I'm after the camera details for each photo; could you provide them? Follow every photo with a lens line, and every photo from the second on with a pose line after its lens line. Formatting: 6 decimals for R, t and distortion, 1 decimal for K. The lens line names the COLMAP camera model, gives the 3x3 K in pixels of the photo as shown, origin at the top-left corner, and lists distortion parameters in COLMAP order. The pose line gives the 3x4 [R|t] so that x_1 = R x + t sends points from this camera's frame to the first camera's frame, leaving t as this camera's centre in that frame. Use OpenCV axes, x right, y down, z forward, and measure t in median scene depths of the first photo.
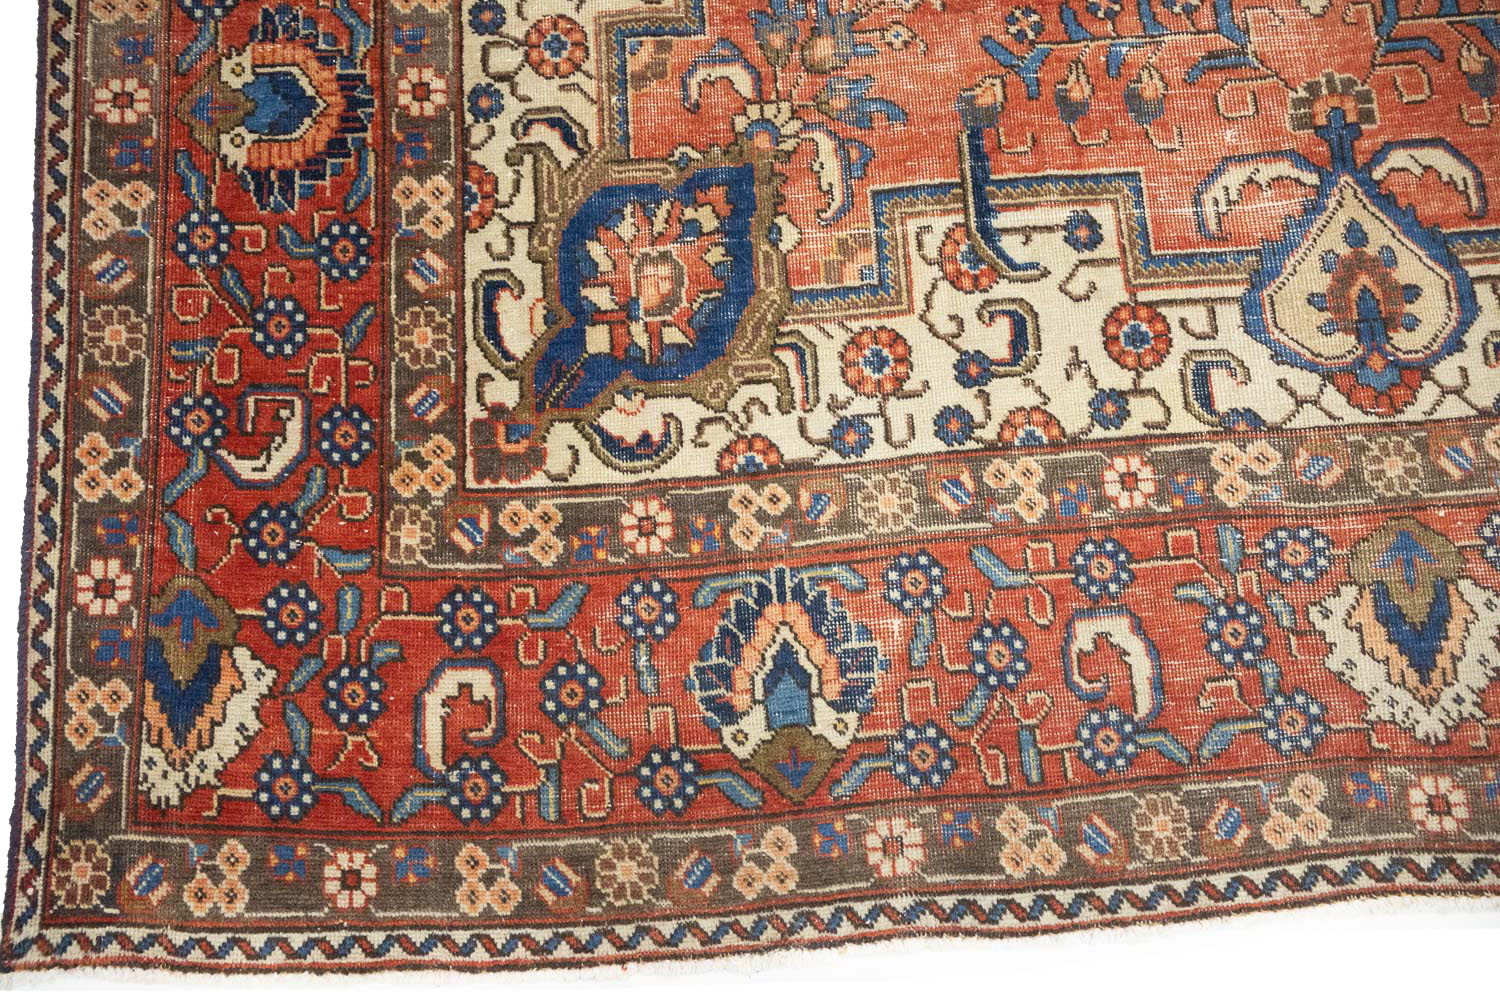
lens RADIAL K [[1242.5, 0, 748.8], [0, 1242.5, 493.4], [0, 0, 1]] dist [-0.003392, 0.003873]
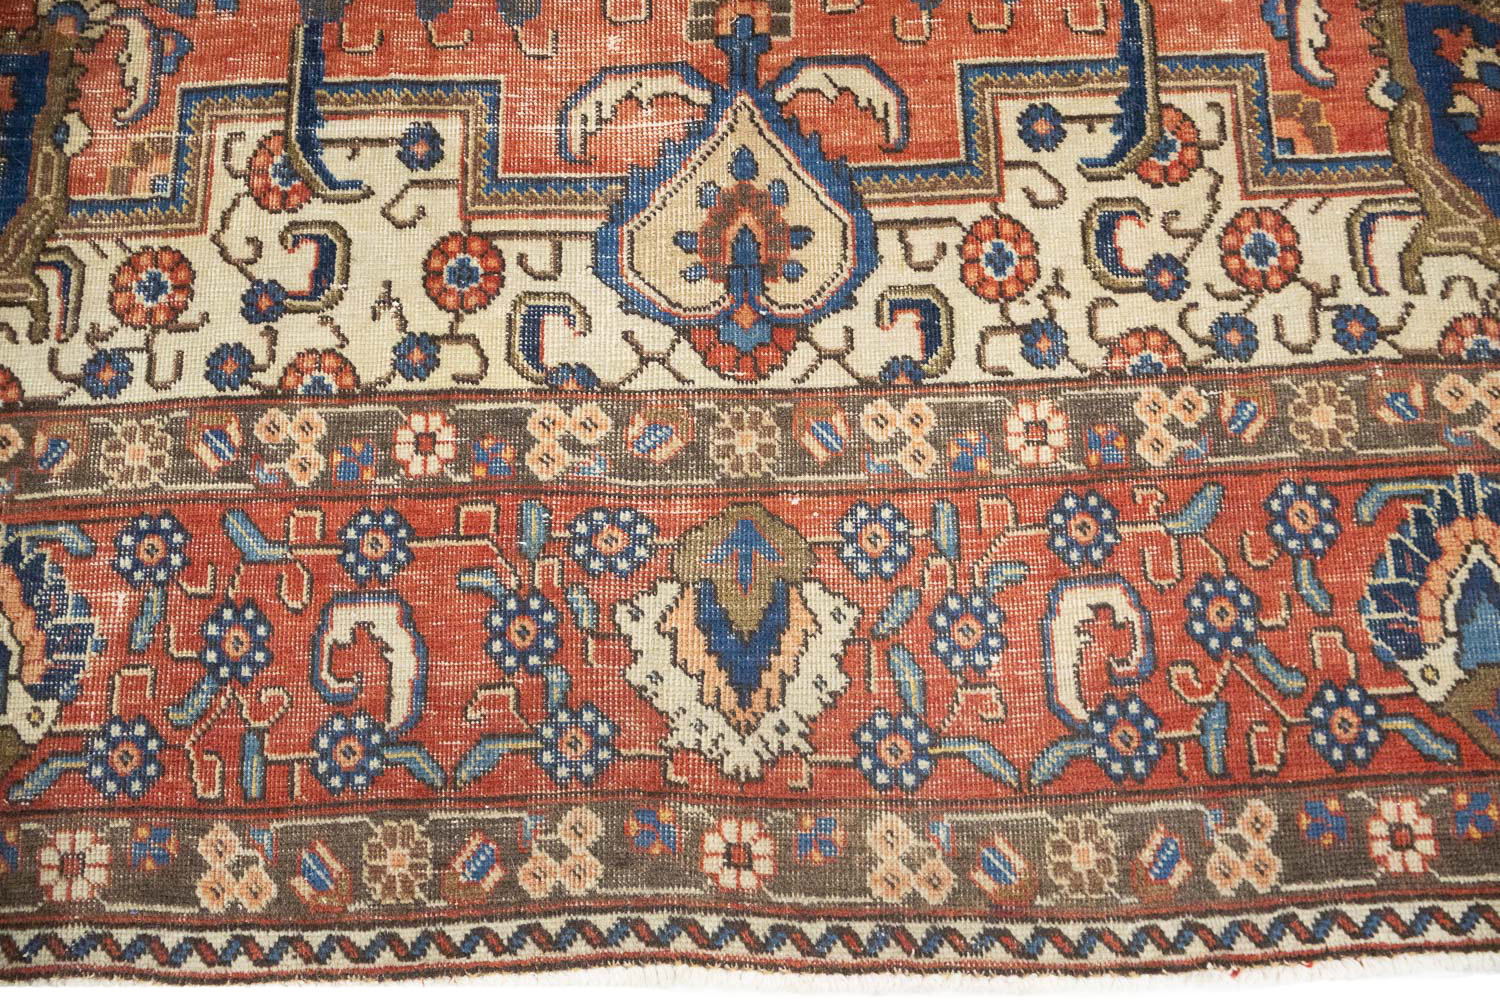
lens RADIAL K [[1242.5, 0, 757.1], [0, 1242.5, 486.5], [0, 0, 1]] dist [-0.003392, 0.003873]
pose [[0.998048, 0.052384, -0.034011, 0.542280], [-0.052694, 0.998576, -0.008294, 0.014021], [0.033528, 0.010070, 0.999387, 0.170761]]
